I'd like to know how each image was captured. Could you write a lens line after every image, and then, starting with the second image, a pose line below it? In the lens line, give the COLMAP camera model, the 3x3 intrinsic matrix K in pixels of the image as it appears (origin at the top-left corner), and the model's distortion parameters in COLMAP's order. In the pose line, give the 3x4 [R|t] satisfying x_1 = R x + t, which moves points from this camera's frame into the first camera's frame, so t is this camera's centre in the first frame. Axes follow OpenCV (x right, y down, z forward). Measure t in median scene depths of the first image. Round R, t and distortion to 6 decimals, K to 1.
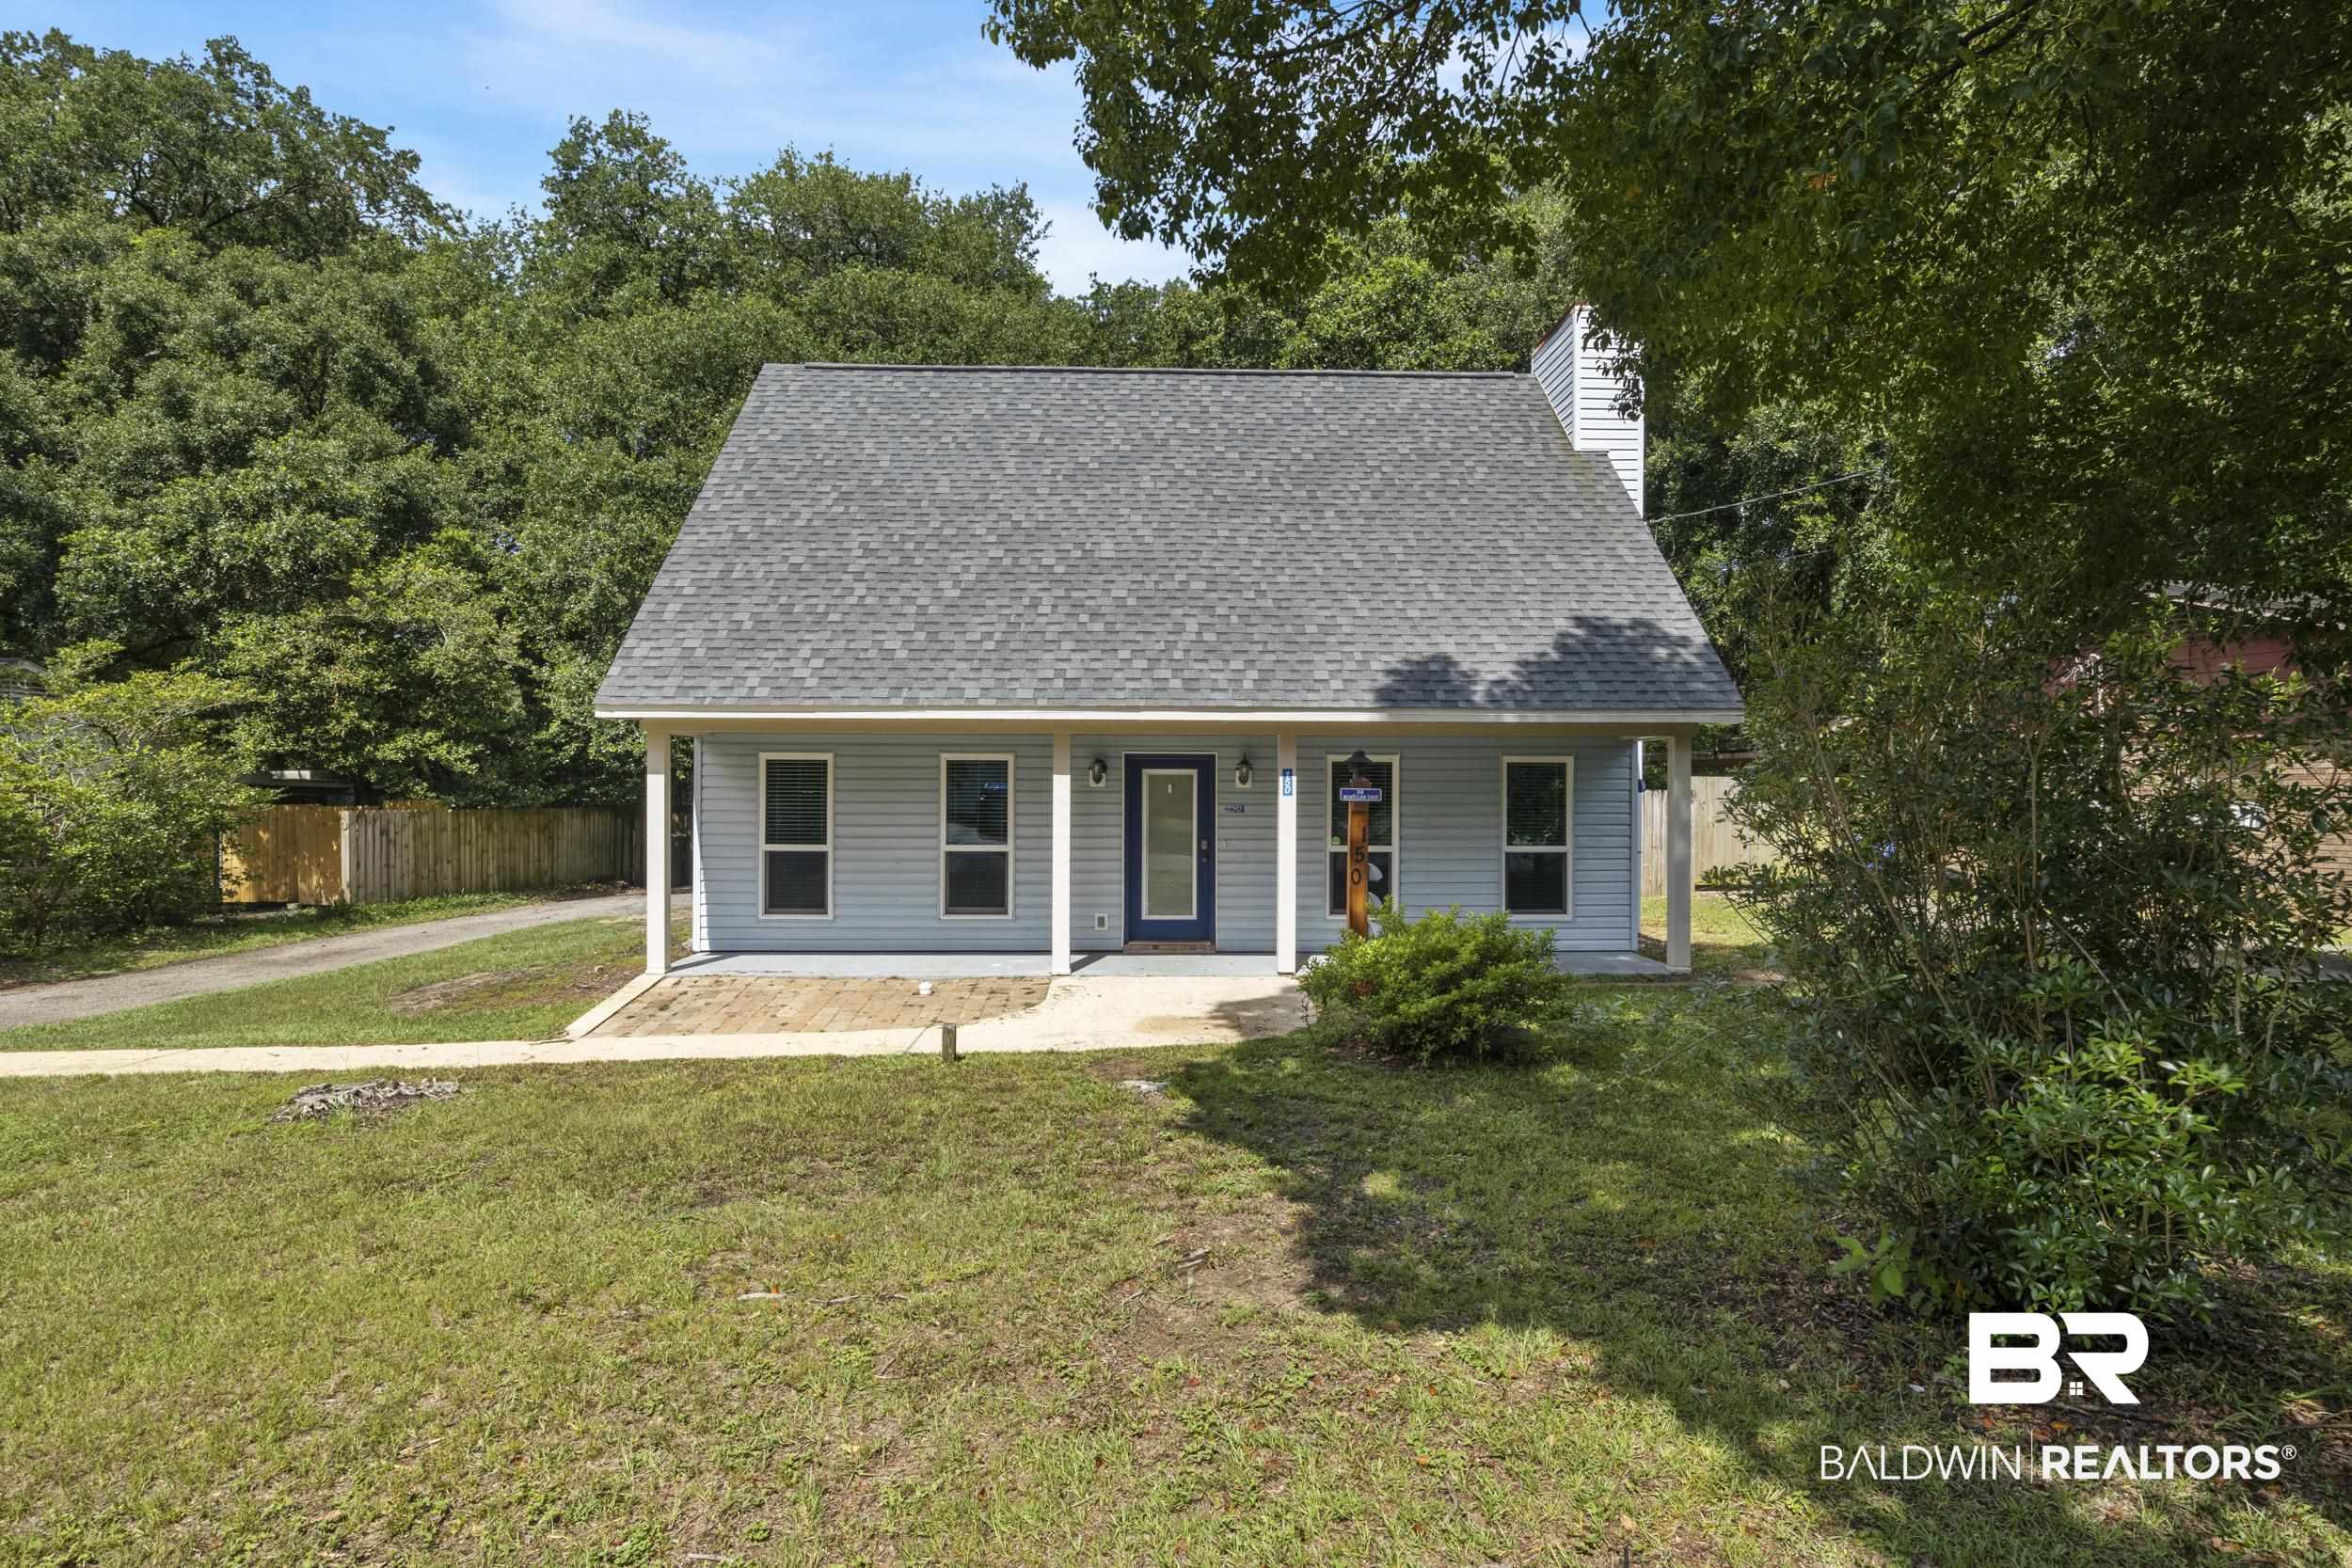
lens RADIAL K [[1179.1, 0, 1177.3], [0, 1179.1, 774.4], [0, 0, 1]] dist [-0.005815, -0.001317]
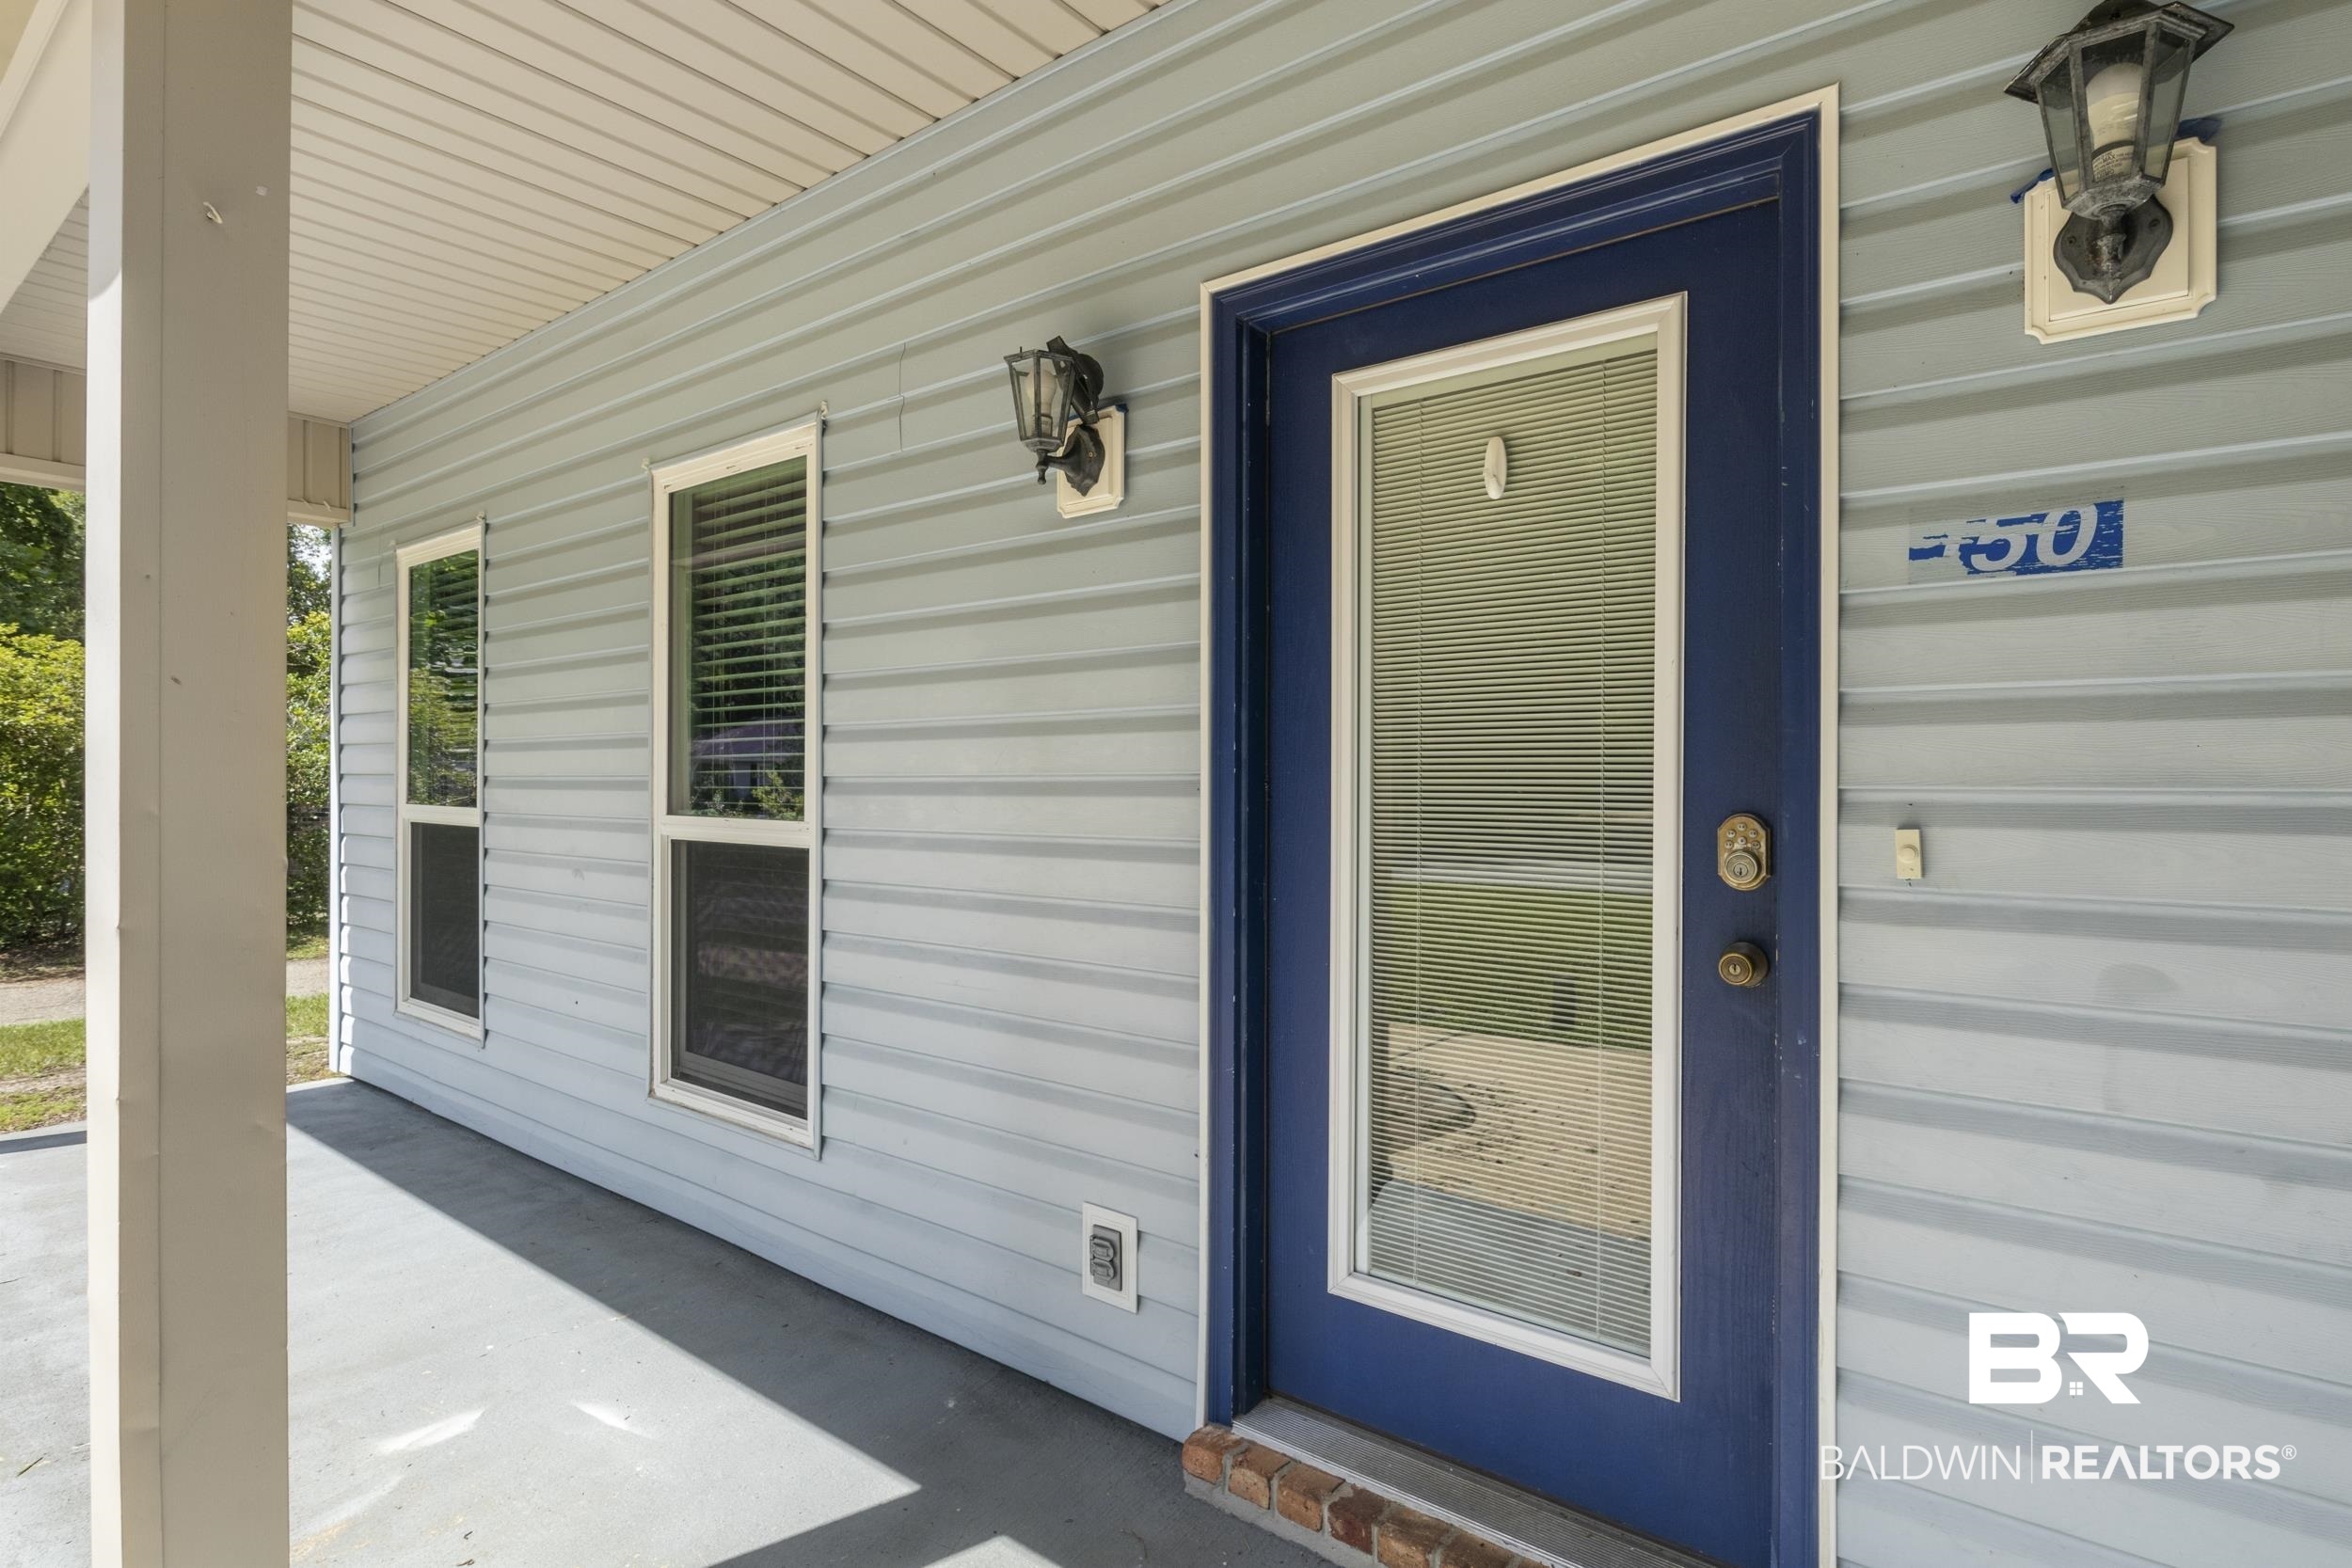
lens RADIAL K [[1179.1, 0, 1177.3], [0, 1179.1, 774.4], [0, 0, 1]] dist [-0.005815, -0.001317]
pose [[0.767219, -0.004002, -0.641372, 0.058934], [0.009758, 0.999938, 0.005434, 0.049700], [0.641311, -0.010427, 0.767211, 0.860389]]
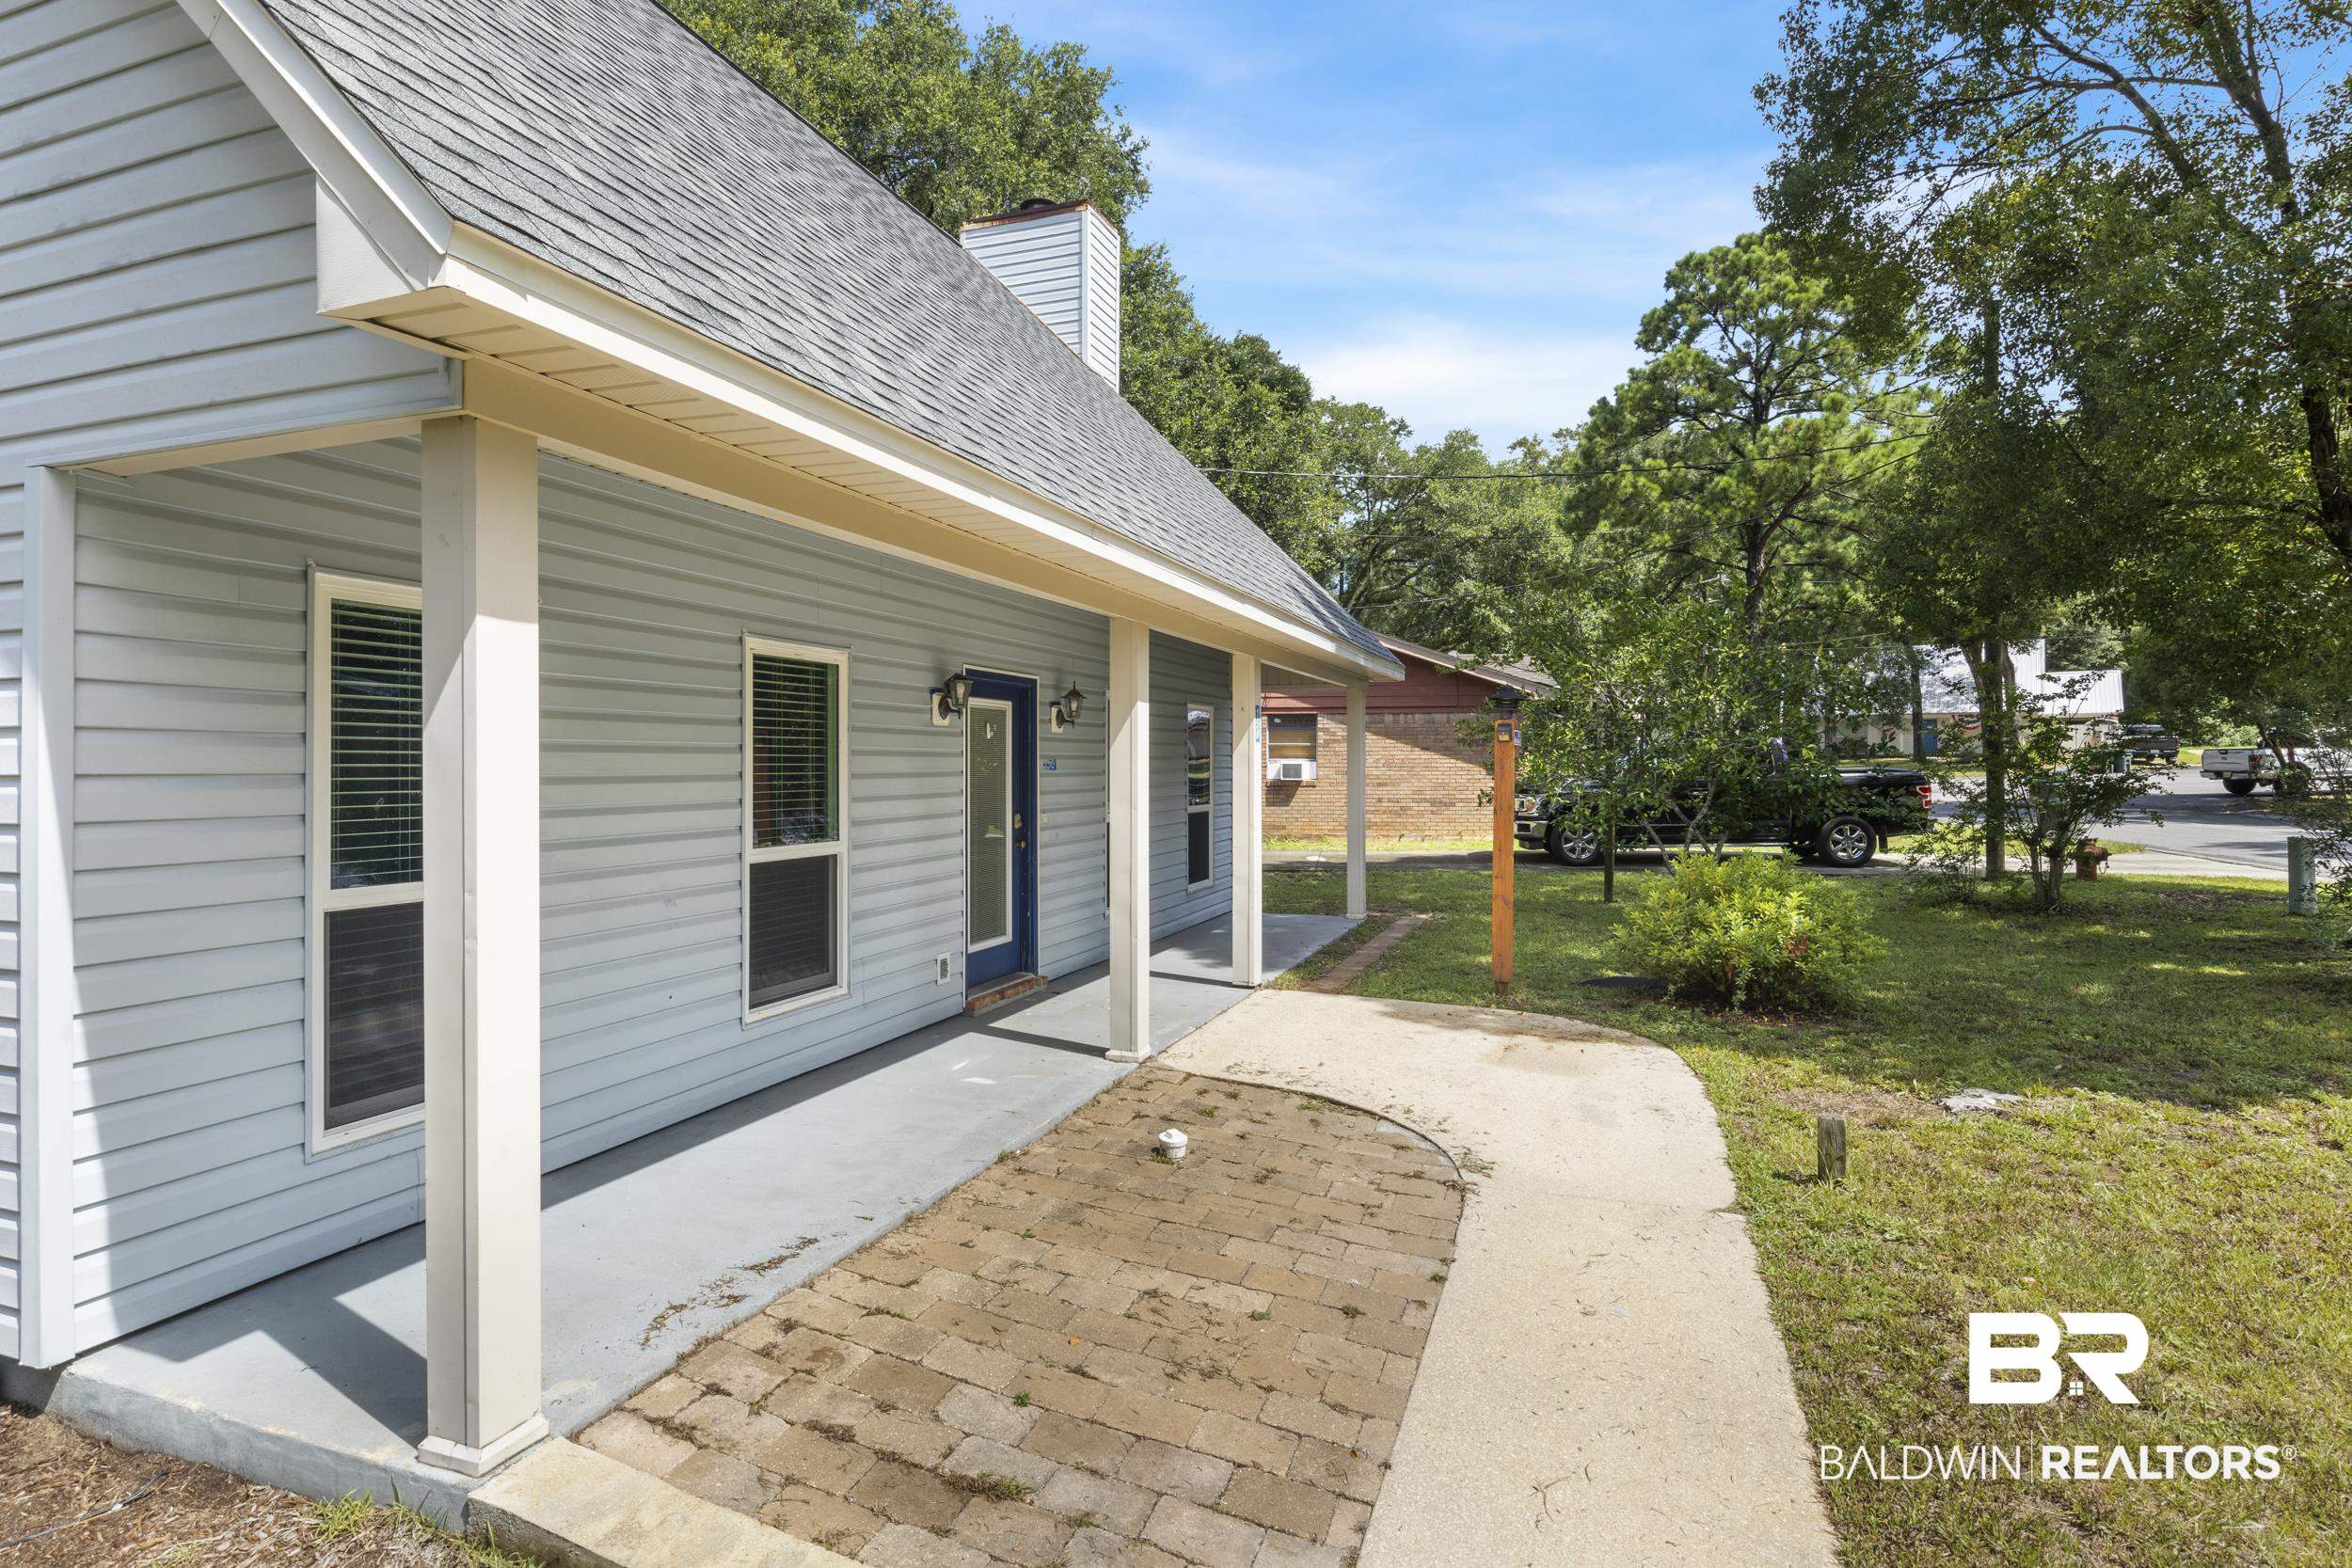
lens RADIAL K [[1179.1, 0, 1177.3], [0, 1179.1, 774.4], [0, 0, 1]] dist [-0.005815, -0.001317]
pose [[0.368080, -0.010340, 0.929737, -0.533665], [-0.007829, 0.999868, 0.014219, 0.024742], [-0.929761, -0.012512, 0.367950, 0.687879]]
